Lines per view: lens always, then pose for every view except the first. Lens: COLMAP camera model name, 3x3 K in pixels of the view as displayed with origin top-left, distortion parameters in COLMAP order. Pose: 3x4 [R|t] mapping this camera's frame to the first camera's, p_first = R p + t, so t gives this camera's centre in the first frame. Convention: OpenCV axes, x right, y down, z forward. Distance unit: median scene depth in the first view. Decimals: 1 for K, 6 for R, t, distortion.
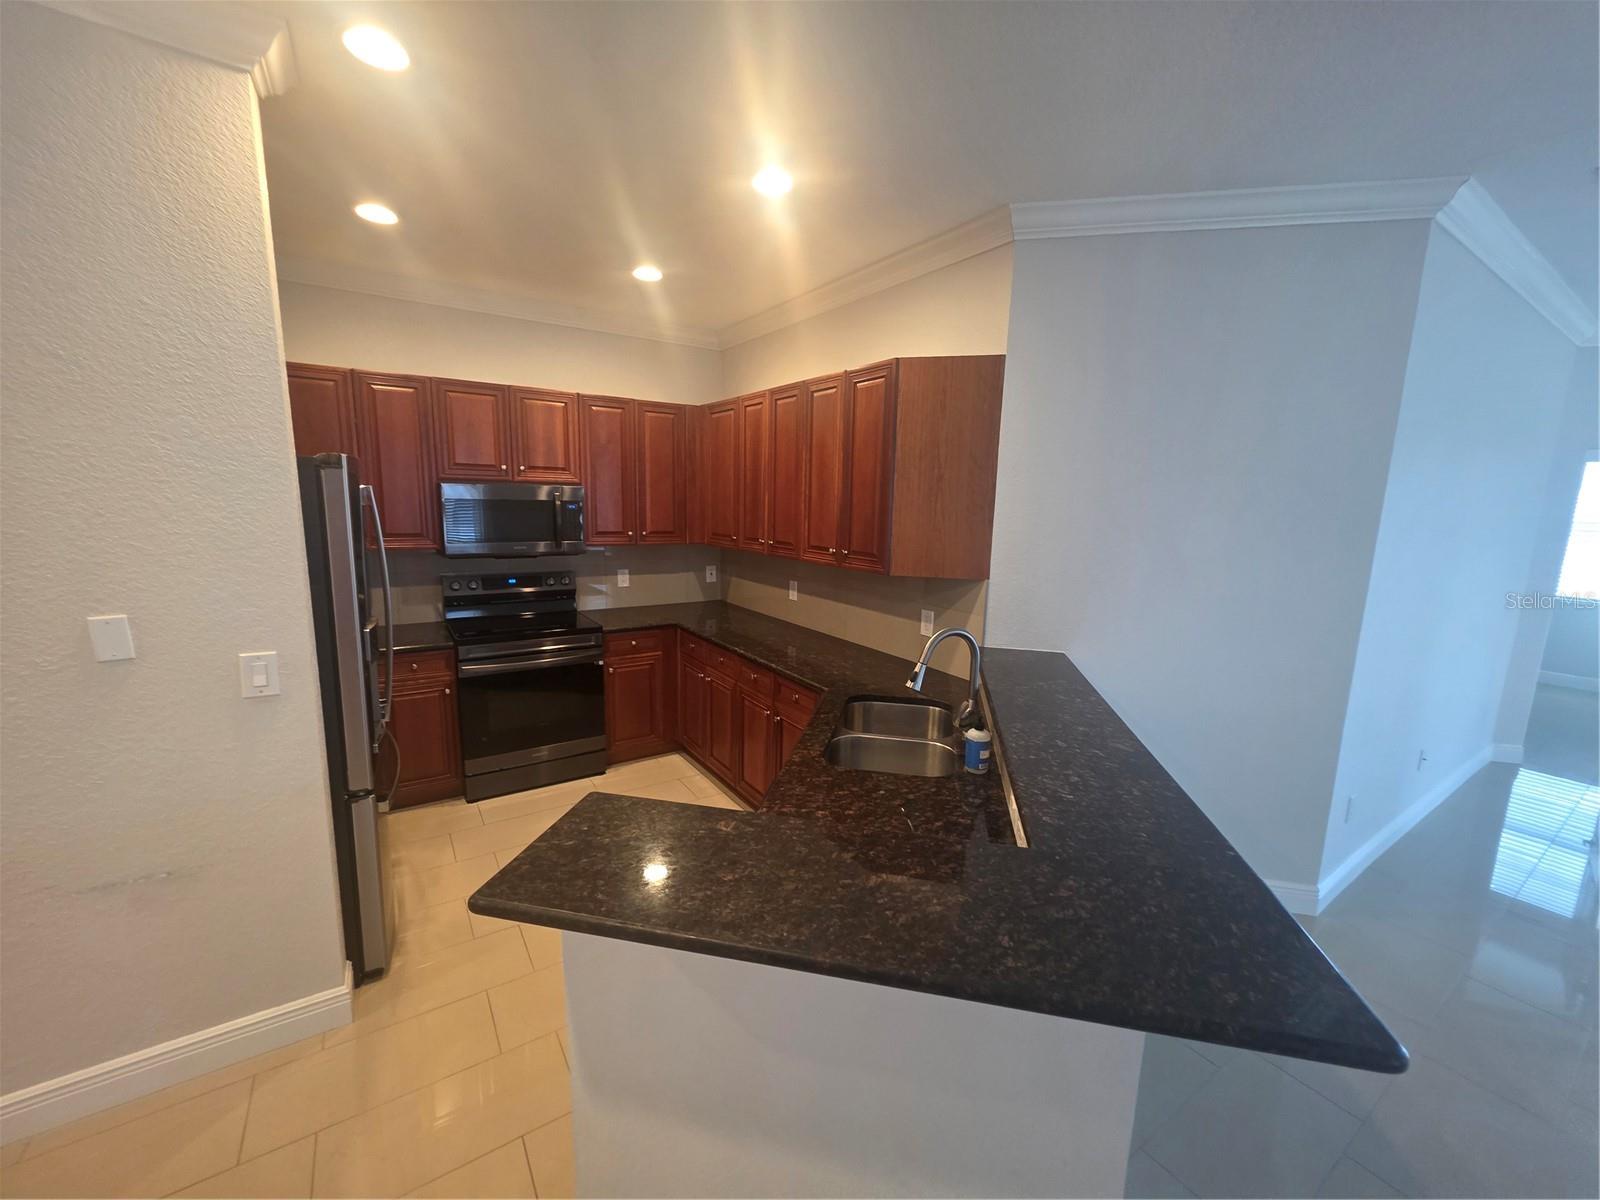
lens RADIAL K [[643.0, 0, 807.5], [0, 643.0, 603.3], [0, 0, 1]] dist [-0.001601, 0.000691]
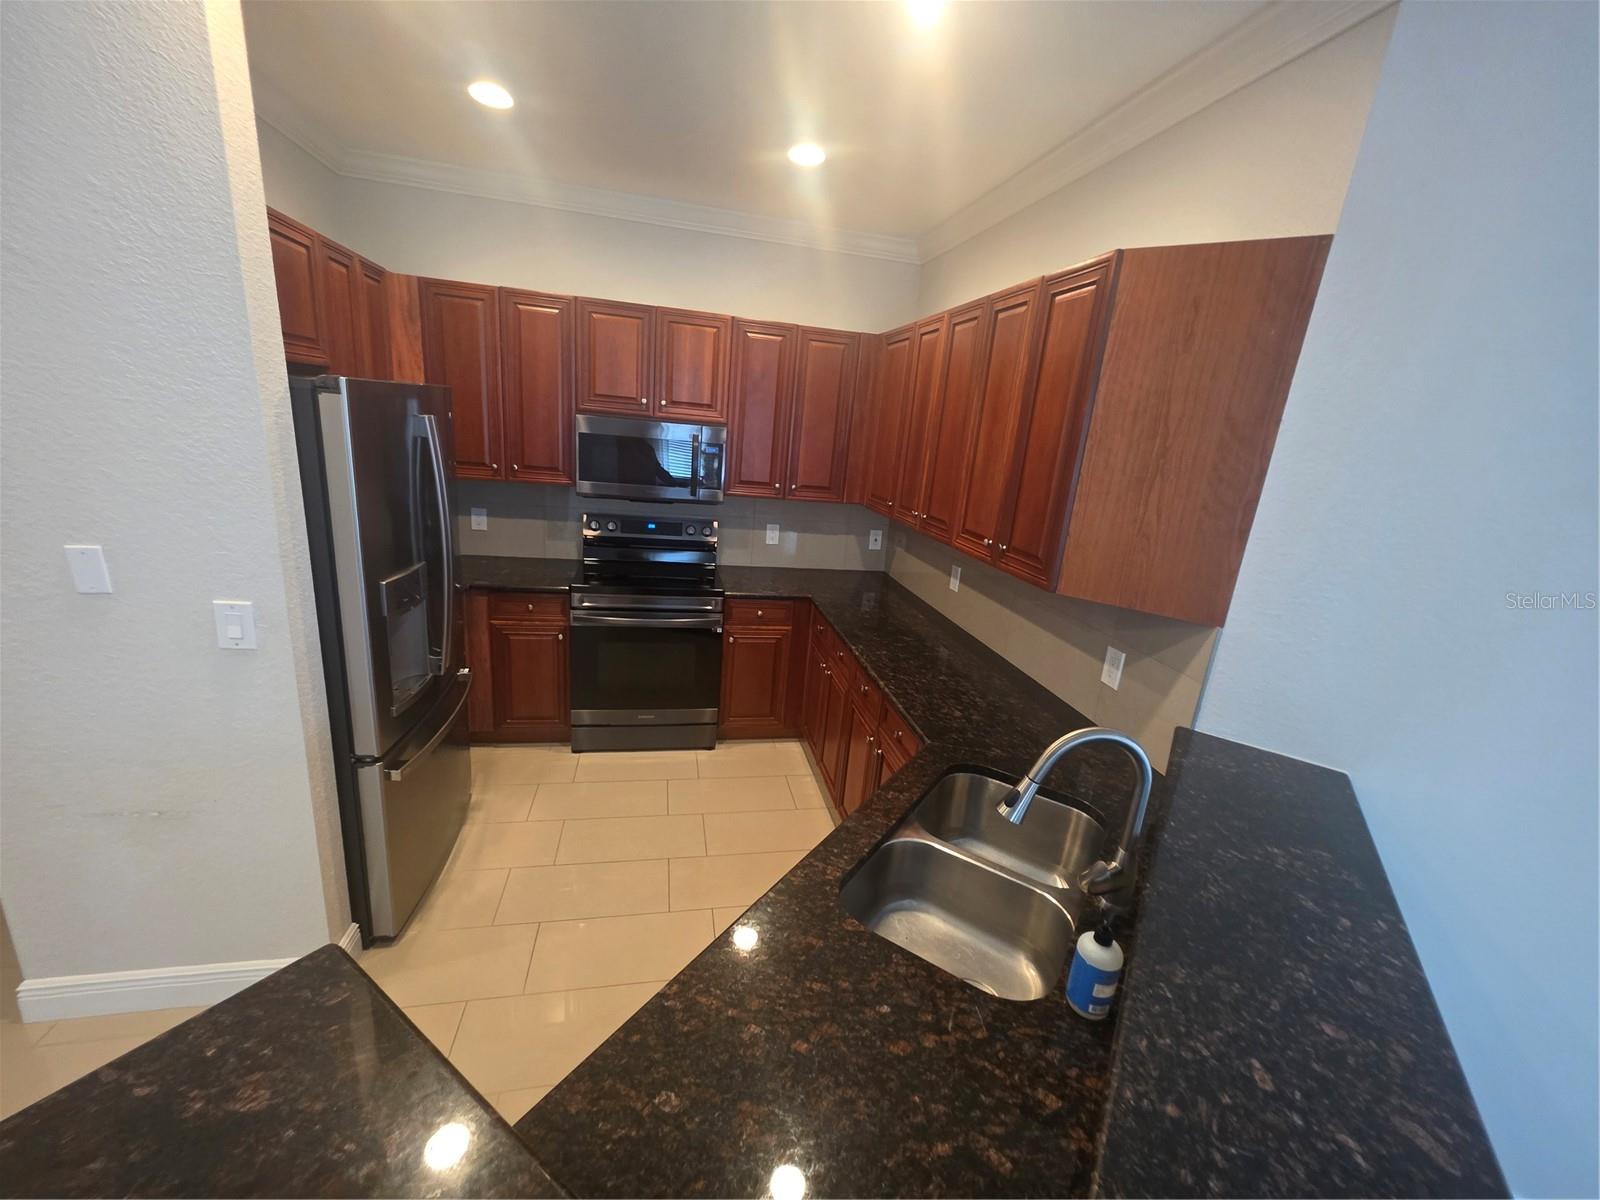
lens RADIAL K [[643.0, 0, 804.3], [0, 643.0, 605.8], [0, 0, 1]] dist [-0.001601, 0.000691]
pose [[0.925866, 0.156404, -0.343962, 0.099559], [-0.125163, 0.985865, 0.111377, -0.061514], [0.356520, -0.060068, 0.932355, 0.239689]]
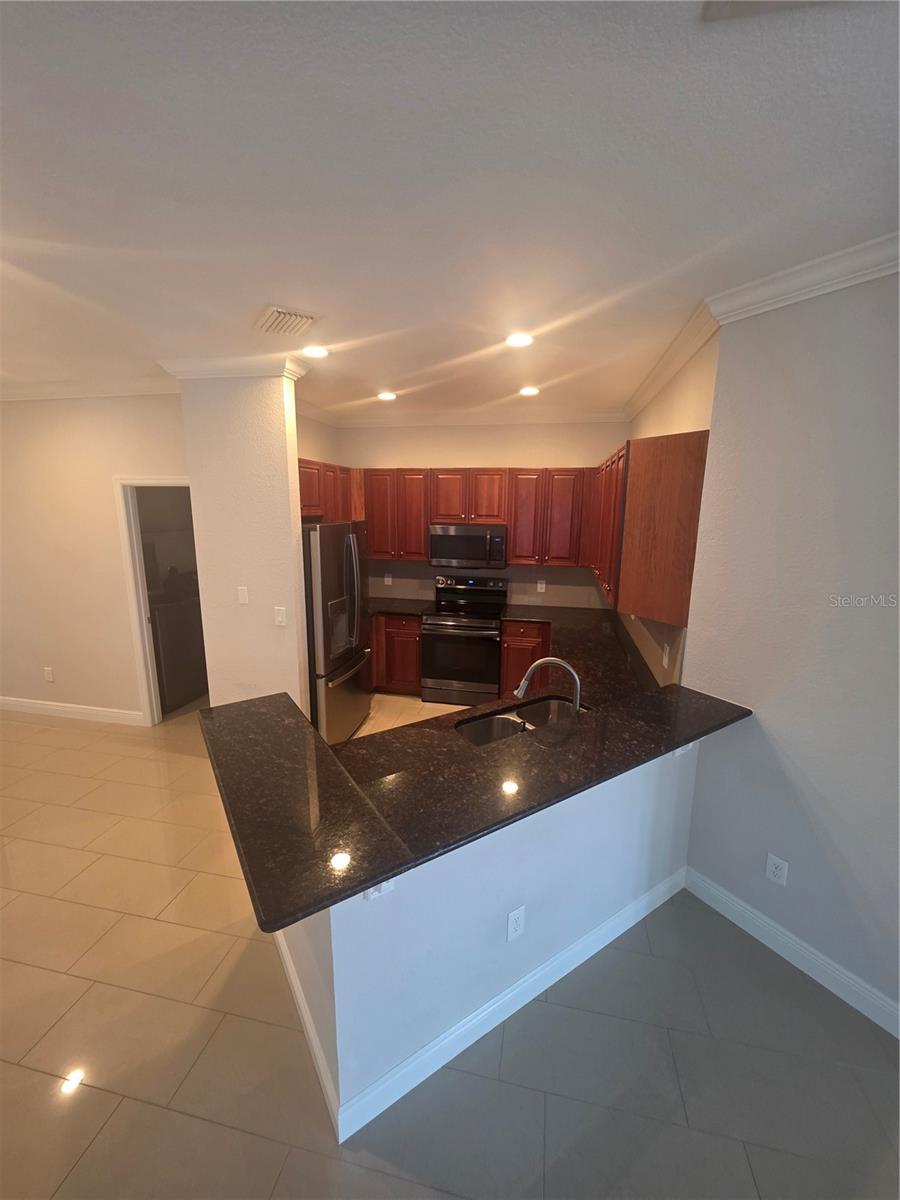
lens RADIAL K [[482.2, 0, 455.0], [0, 482.2, 597.8], [0, 0, 1]] dist [-0.001601, 0.000691]
pose [[0.701848, 0.122218, -0.701763, 0.480078], [-0.110711, 0.991915, 0.062026, -0.079127], [0.703670, 0.034160, 0.709705, 0.085530]]
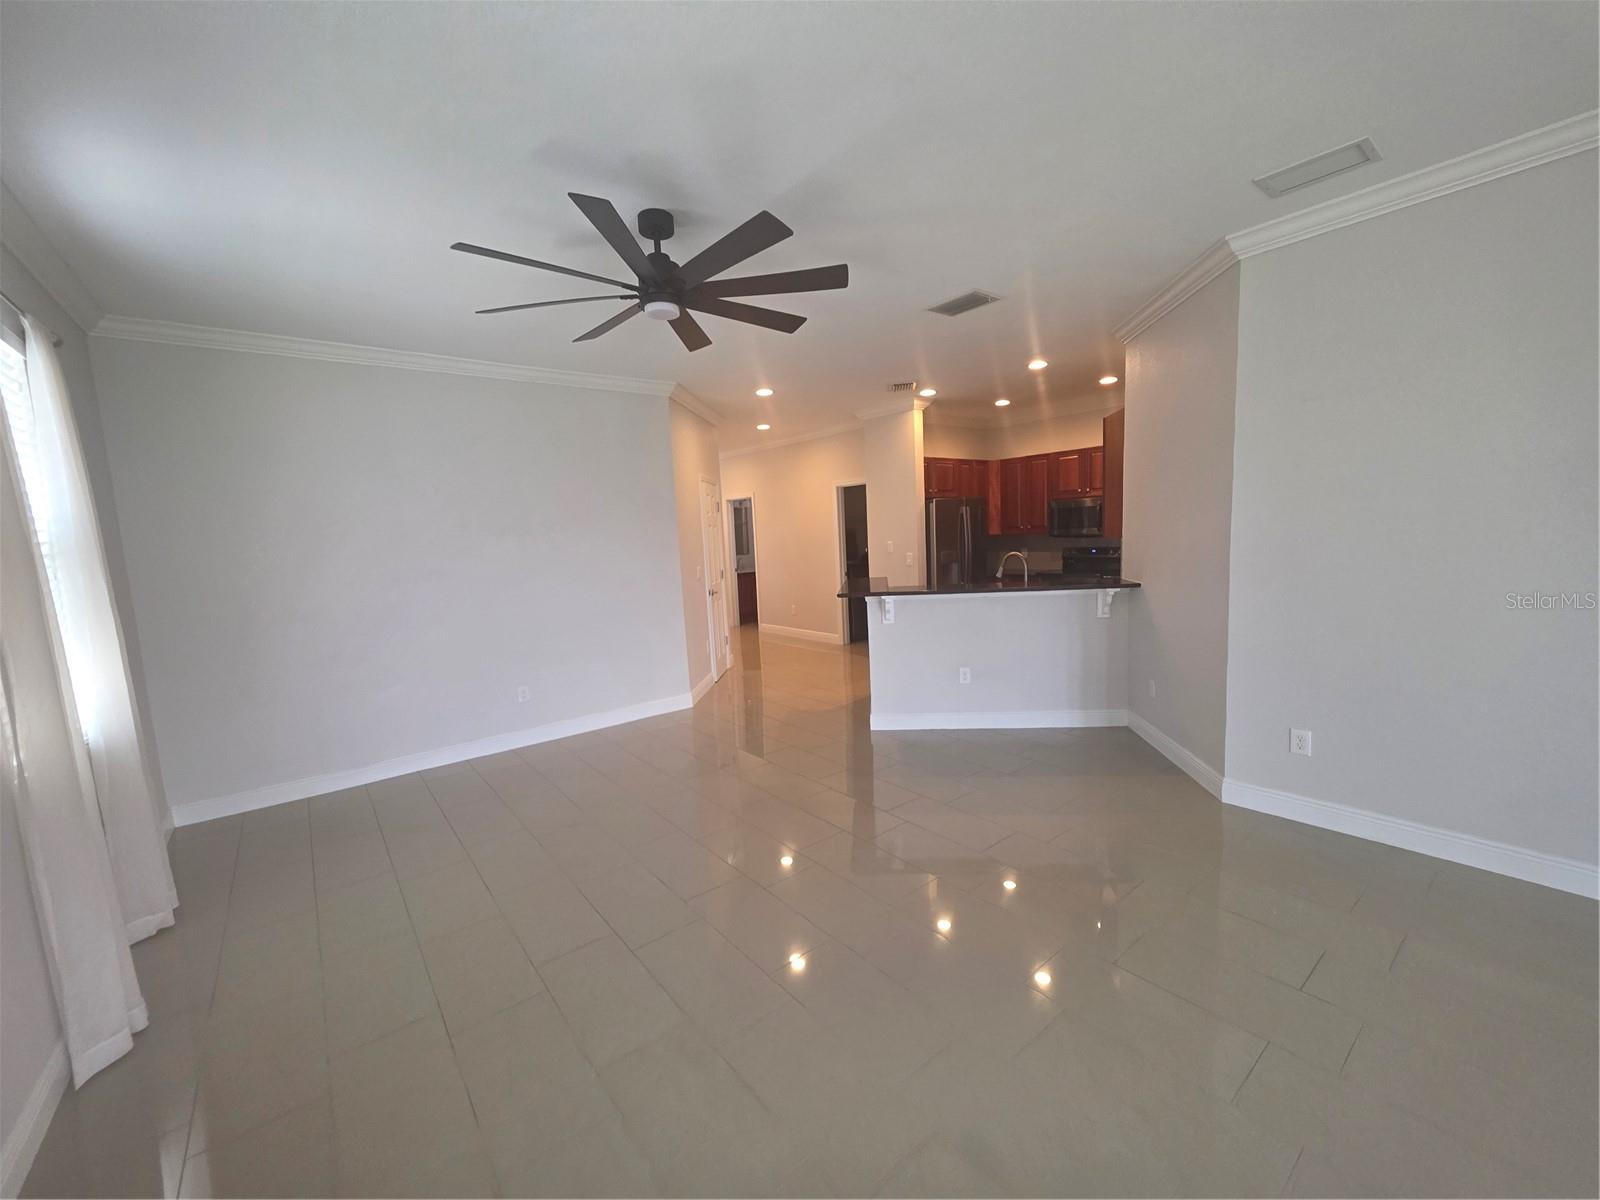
lens RADIAL K [[643.0, 0, 800.1], [0, 643.0, 610.8], [0, 0, 1]] dist [-0.001601, 0.000691]
pose [[0.077131, 0.095777, -0.992410, 1.559009], [-0.112243, 0.989882, 0.086809, 0.083401], [0.990683, 0.104695, 0.087100, 0.029906]]
